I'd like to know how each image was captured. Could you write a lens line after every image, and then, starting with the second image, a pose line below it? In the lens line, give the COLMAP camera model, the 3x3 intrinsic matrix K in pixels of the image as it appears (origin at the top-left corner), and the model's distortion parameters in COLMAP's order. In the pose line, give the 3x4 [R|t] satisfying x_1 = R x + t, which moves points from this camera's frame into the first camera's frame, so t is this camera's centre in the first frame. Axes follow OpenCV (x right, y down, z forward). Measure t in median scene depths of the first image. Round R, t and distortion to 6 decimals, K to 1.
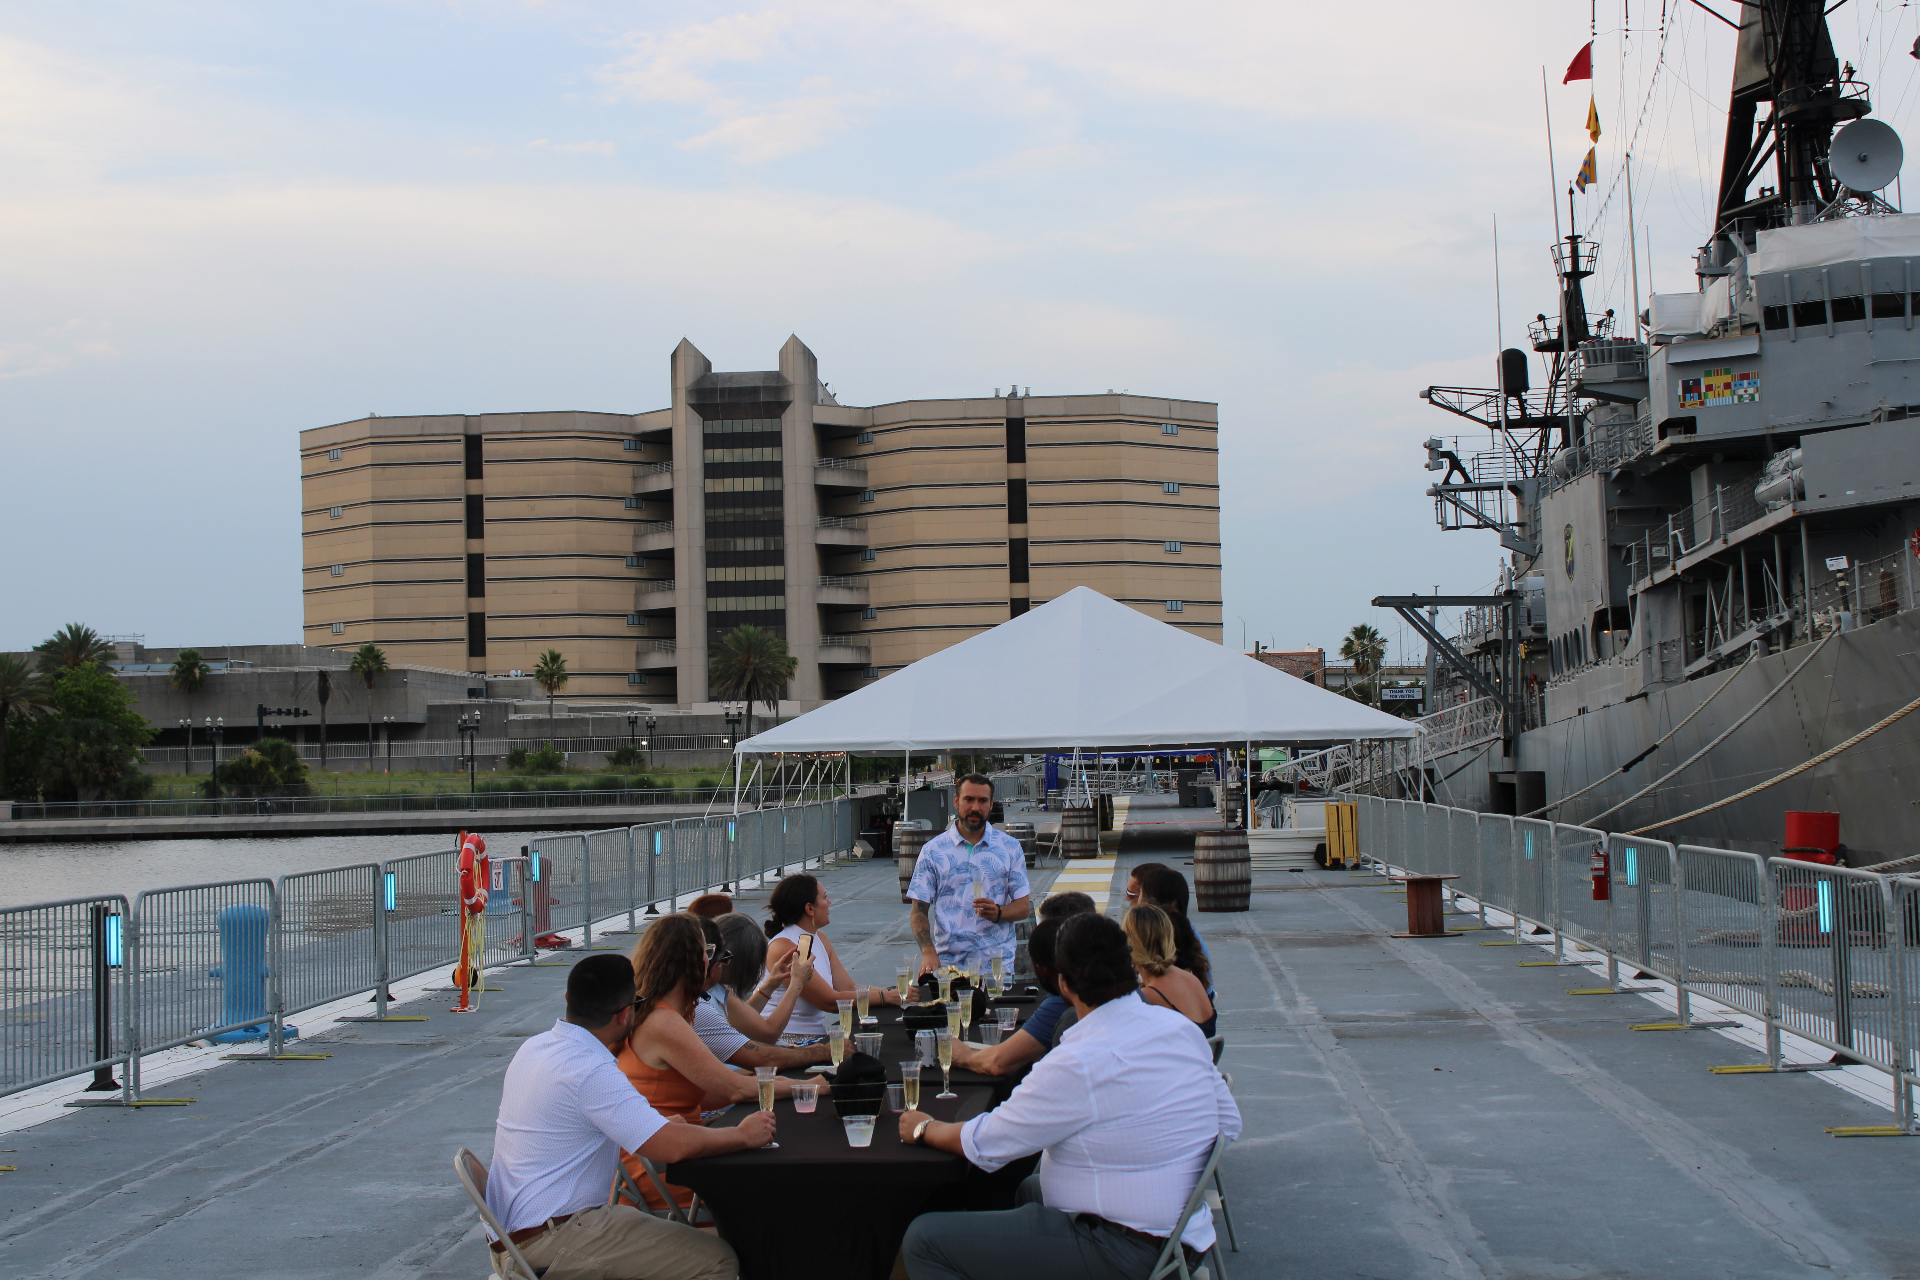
lens RADIAL K [[2941.0, 0, 960.0], [0, 2941.0, 640.0], [0, 0, 1]] dist [-0.034041, 0.107114]
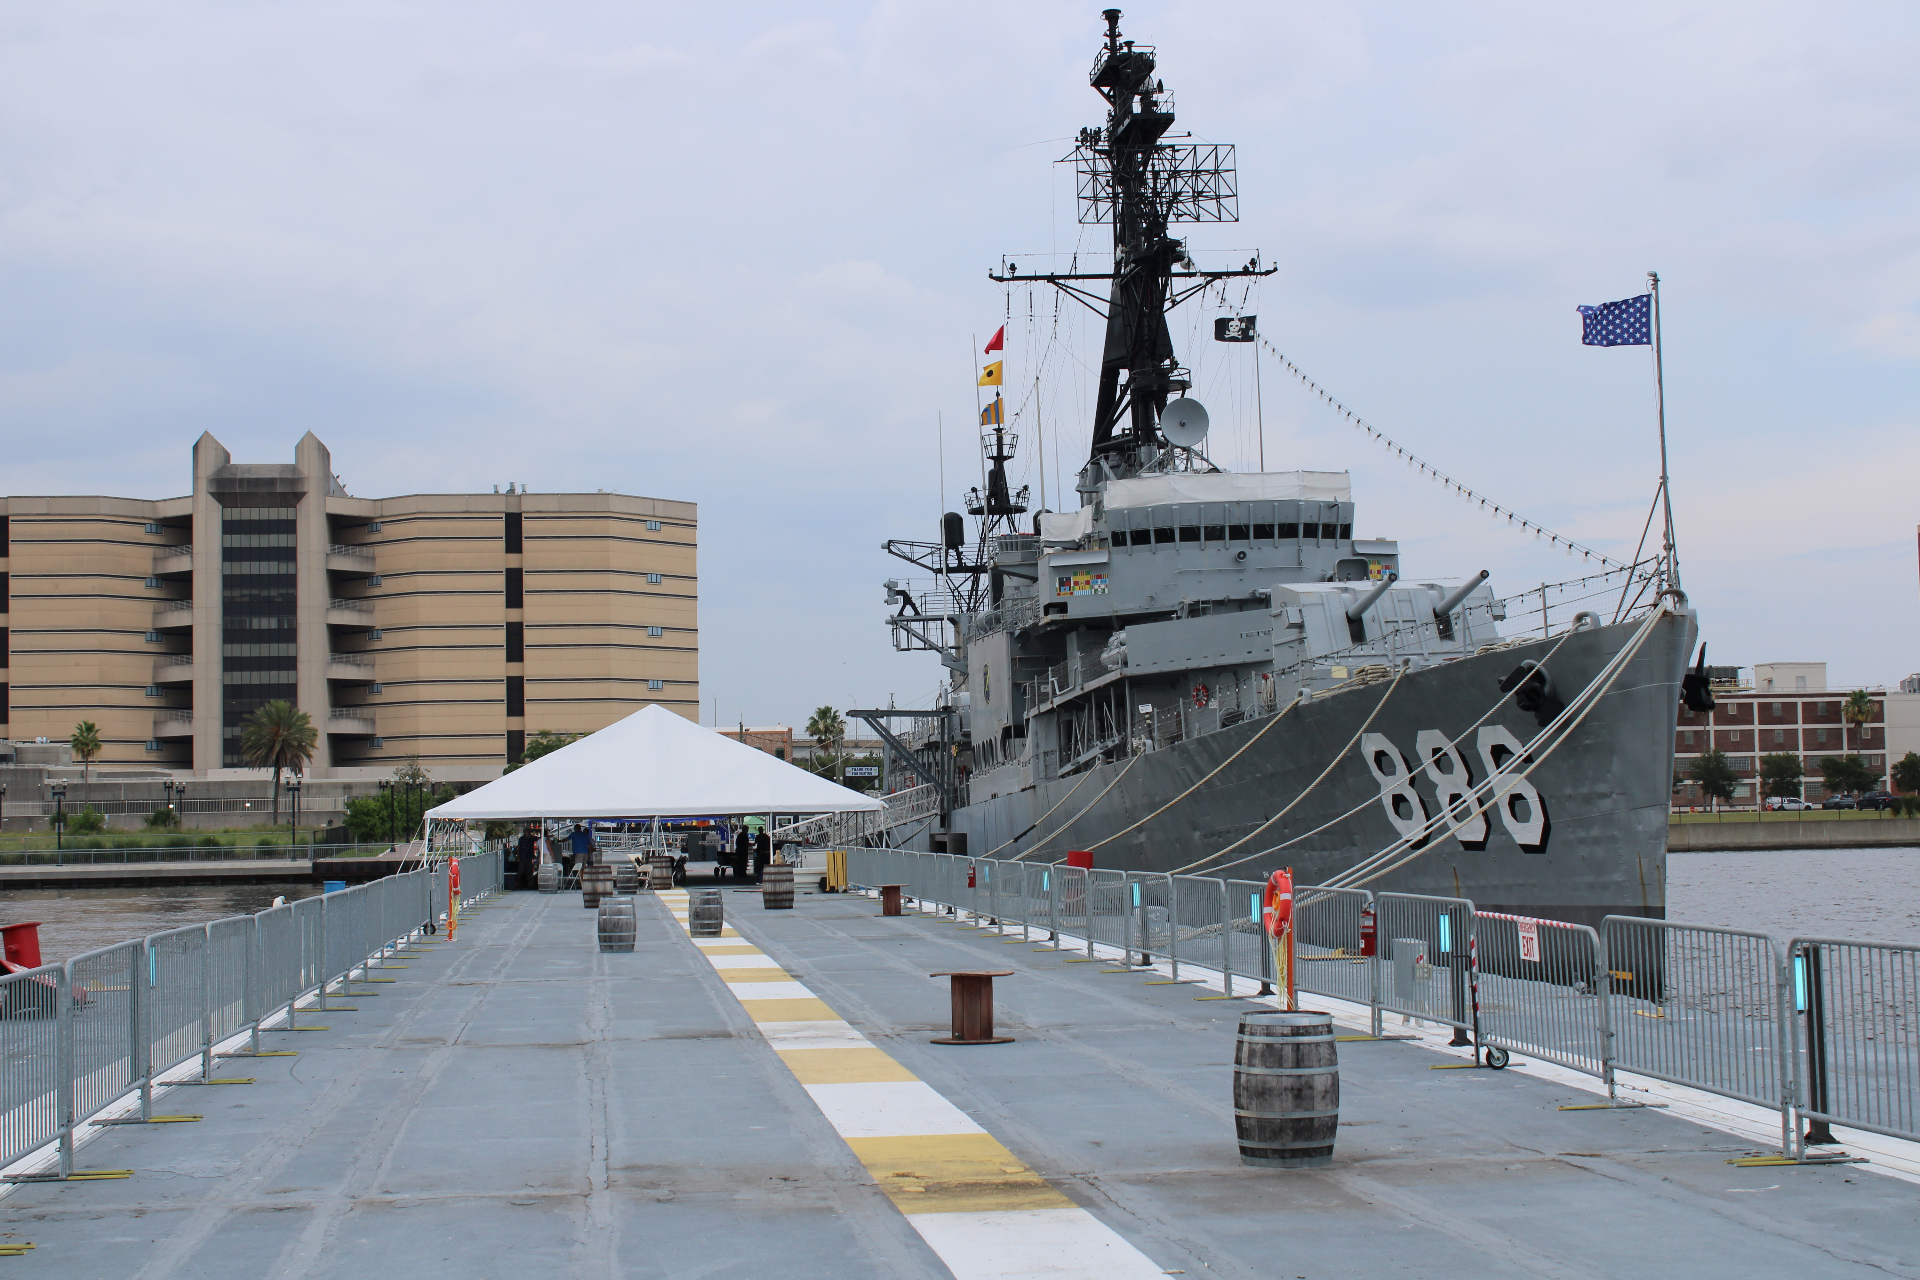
lens RADIAL K [[2809.7, 0, 960.0], [0, 2809.7, 640.0], [0, 0, 1]] dist [-0.045720, 0.019079]
pose [[0.982555, 0.015702, 0.185310, -0.038392], [-0.011229, 0.999620, -0.025166, -0.011229], [-0.185634, 0.022646, 0.982358, -0.223077]]
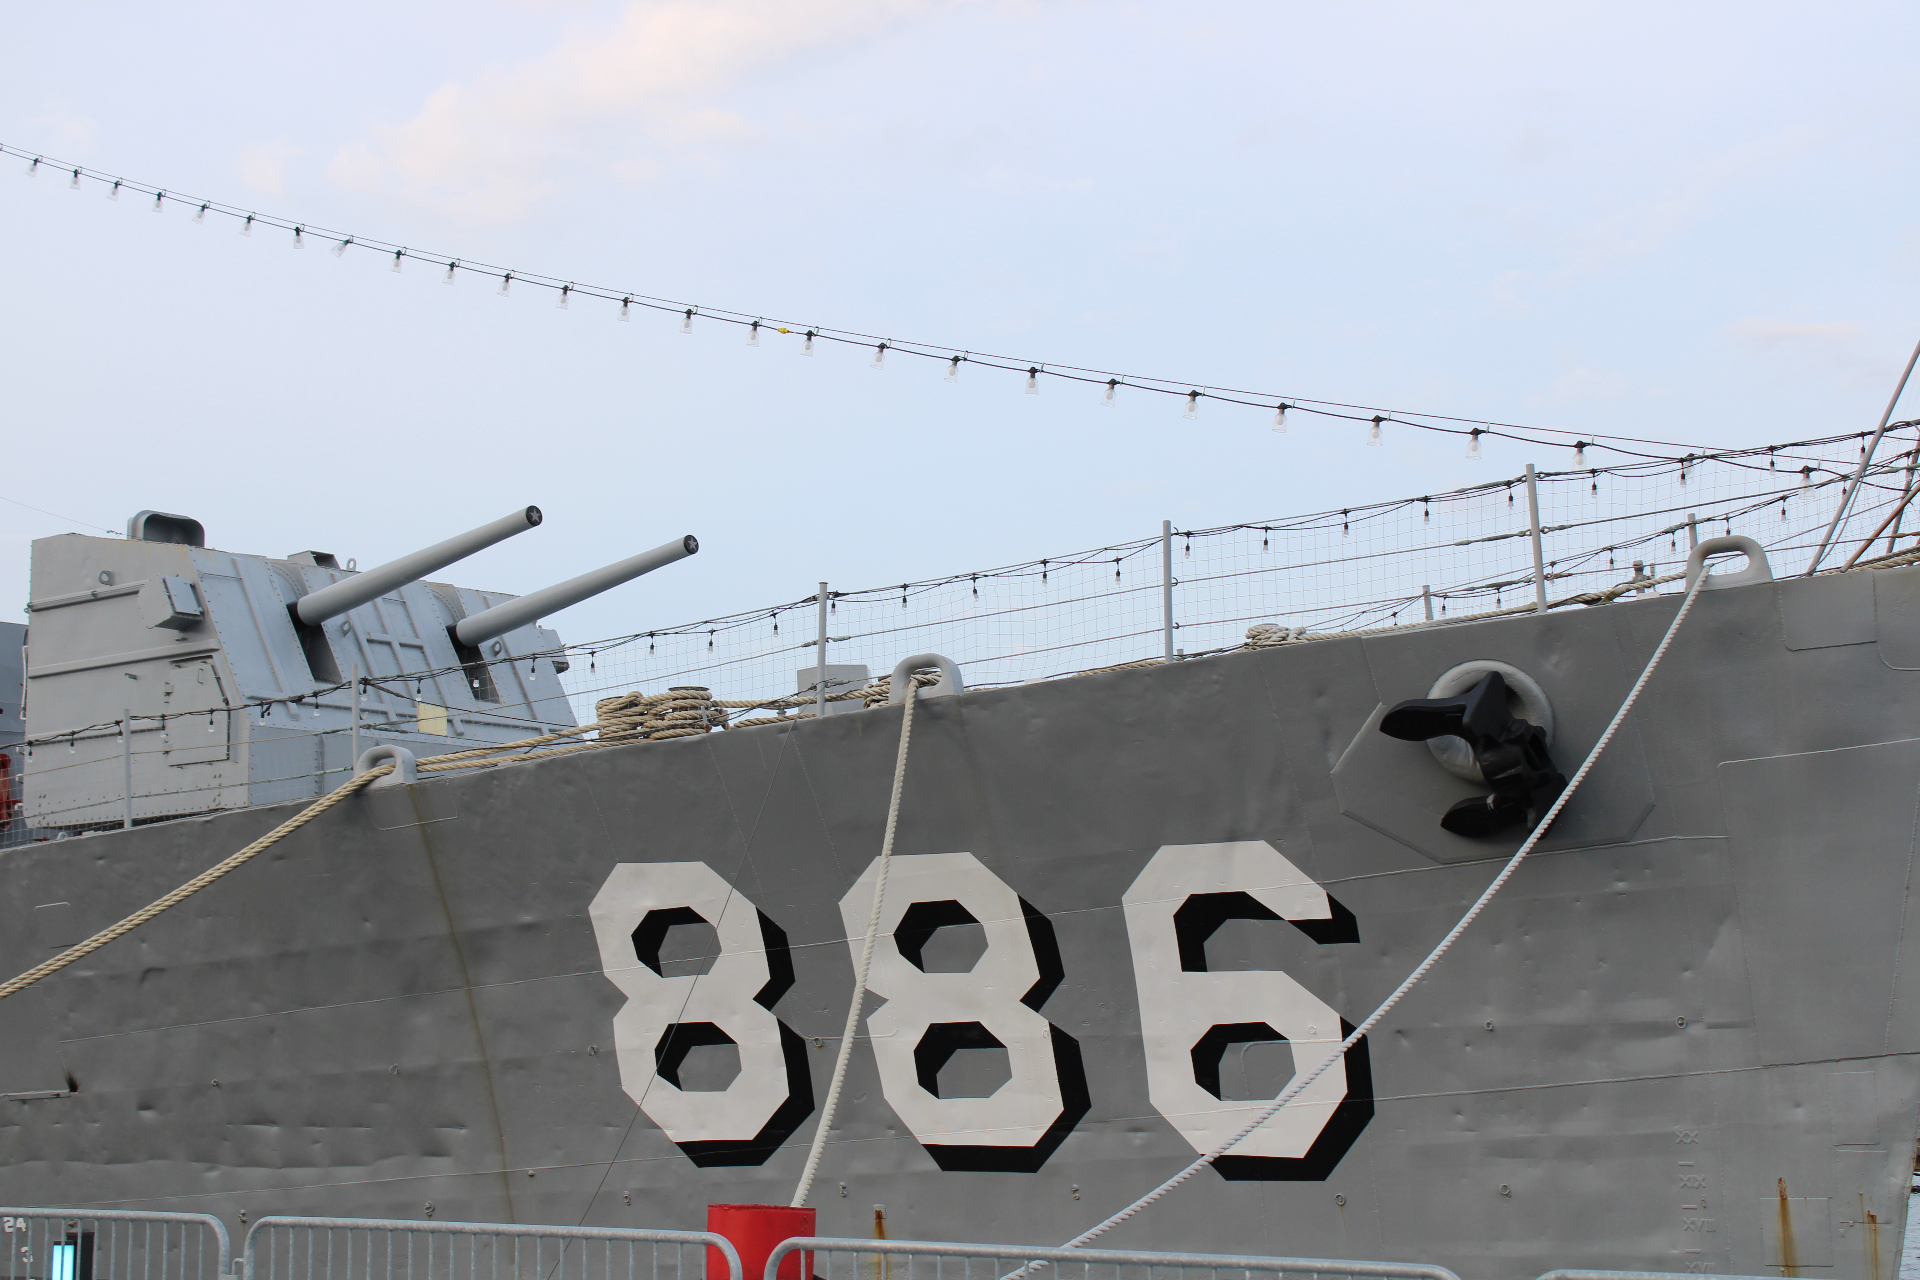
lens RADIAL K [[2938.0, 0, 962.5], [0, 2938.0, 633.5], [0, 0, 1]] dist [-0.042391, 0.185131]
pose [[0.583286, 0.156374, 0.797072, -0.024229], [-0.050660, 0.986387, -0.156442, 0.009704], [-0.810685, 0.050871, 0.583268, 0.166873]]
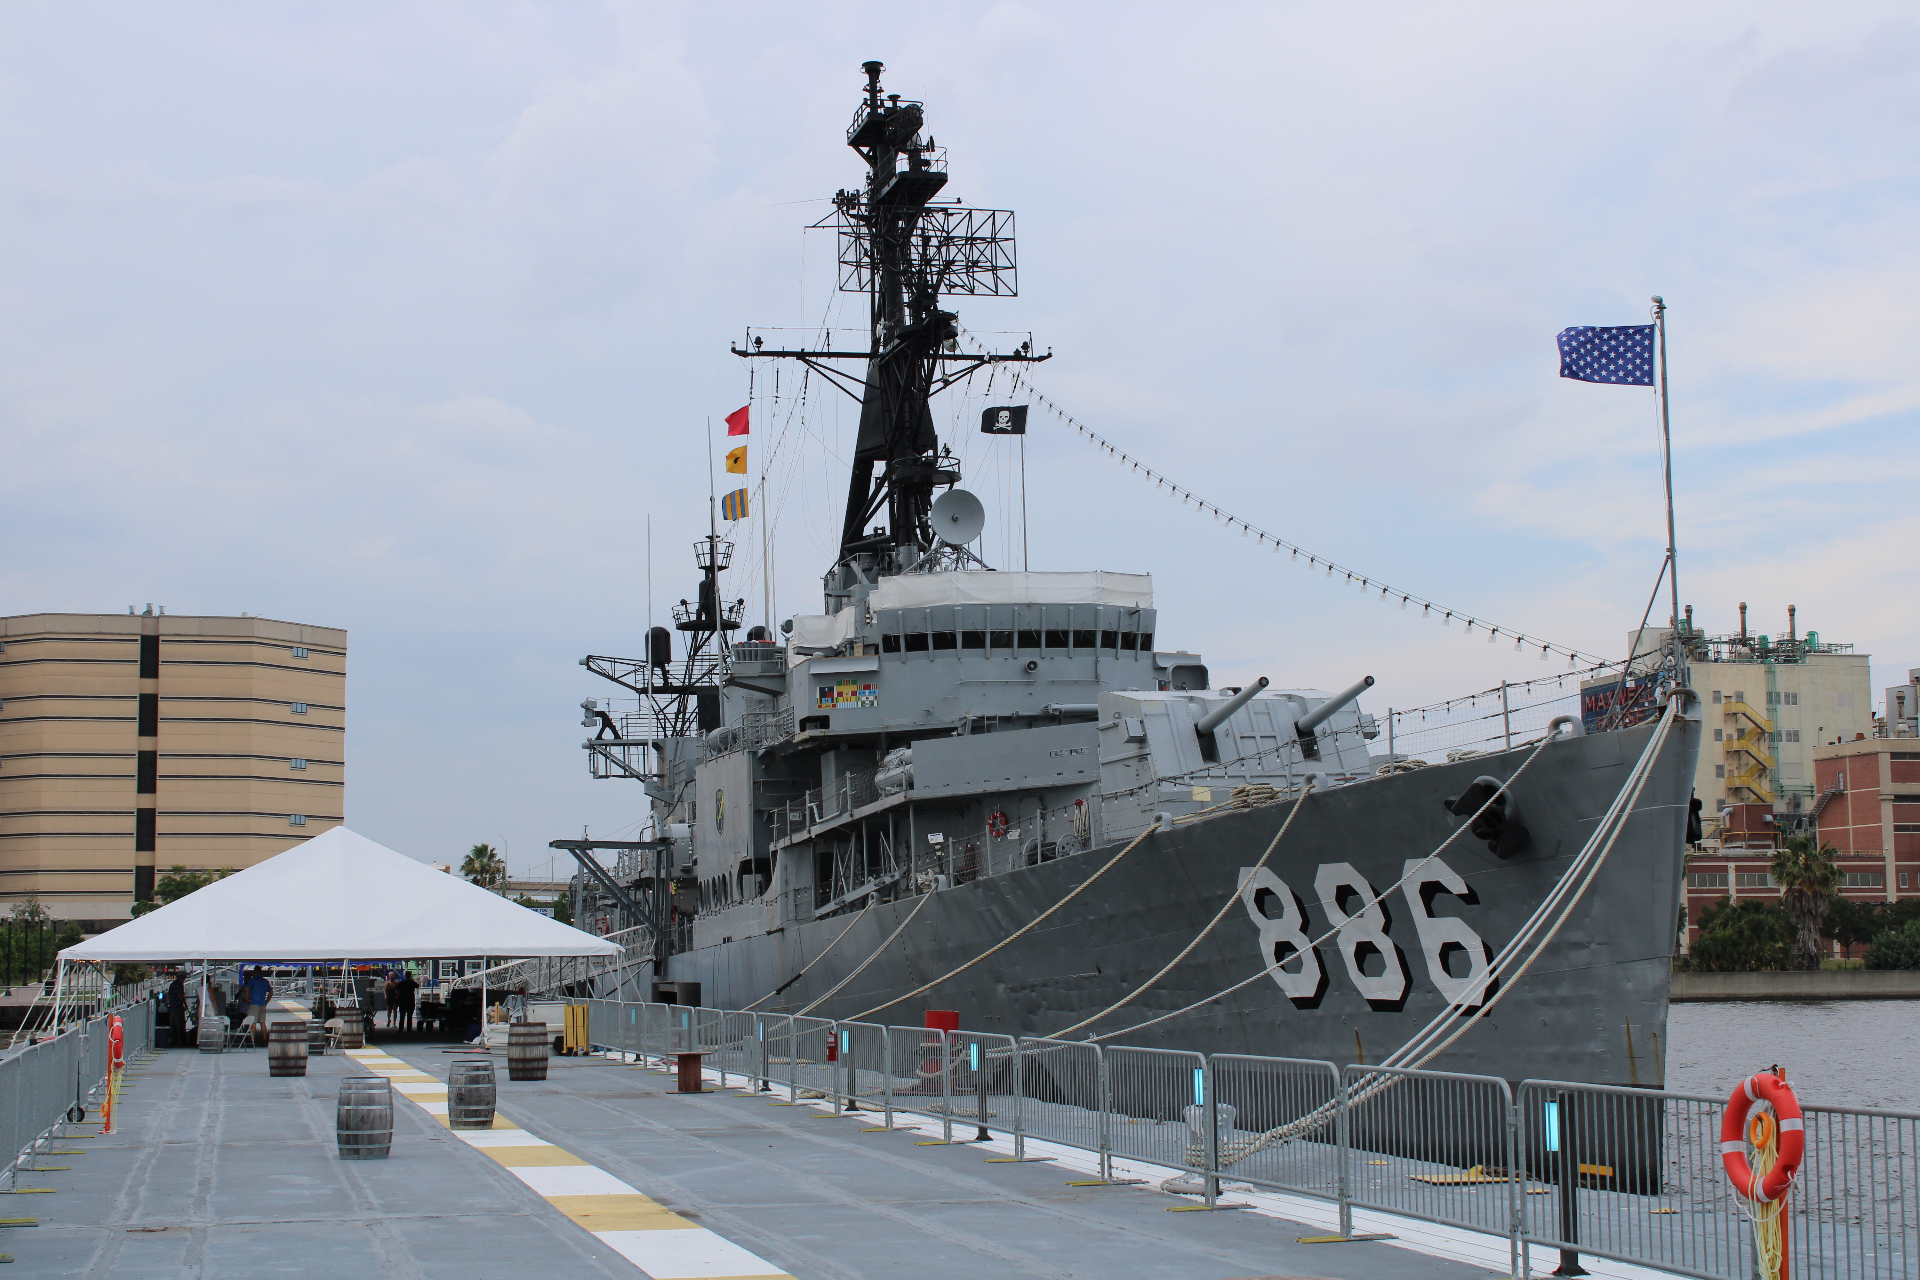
lens RADIAL K [[2808.0, 0, 965.7], [0, 2808.0, 642.0], [0, 0, 1]] dist [-0.054547, 0.198239]
pose [[0.950140, 0.048178, 0.308080, -0.042310], [-0.024926, 0.996565, -0.078968, -0.006837], [-0.310826, 0.067352, 0.948077, -0.110046]]
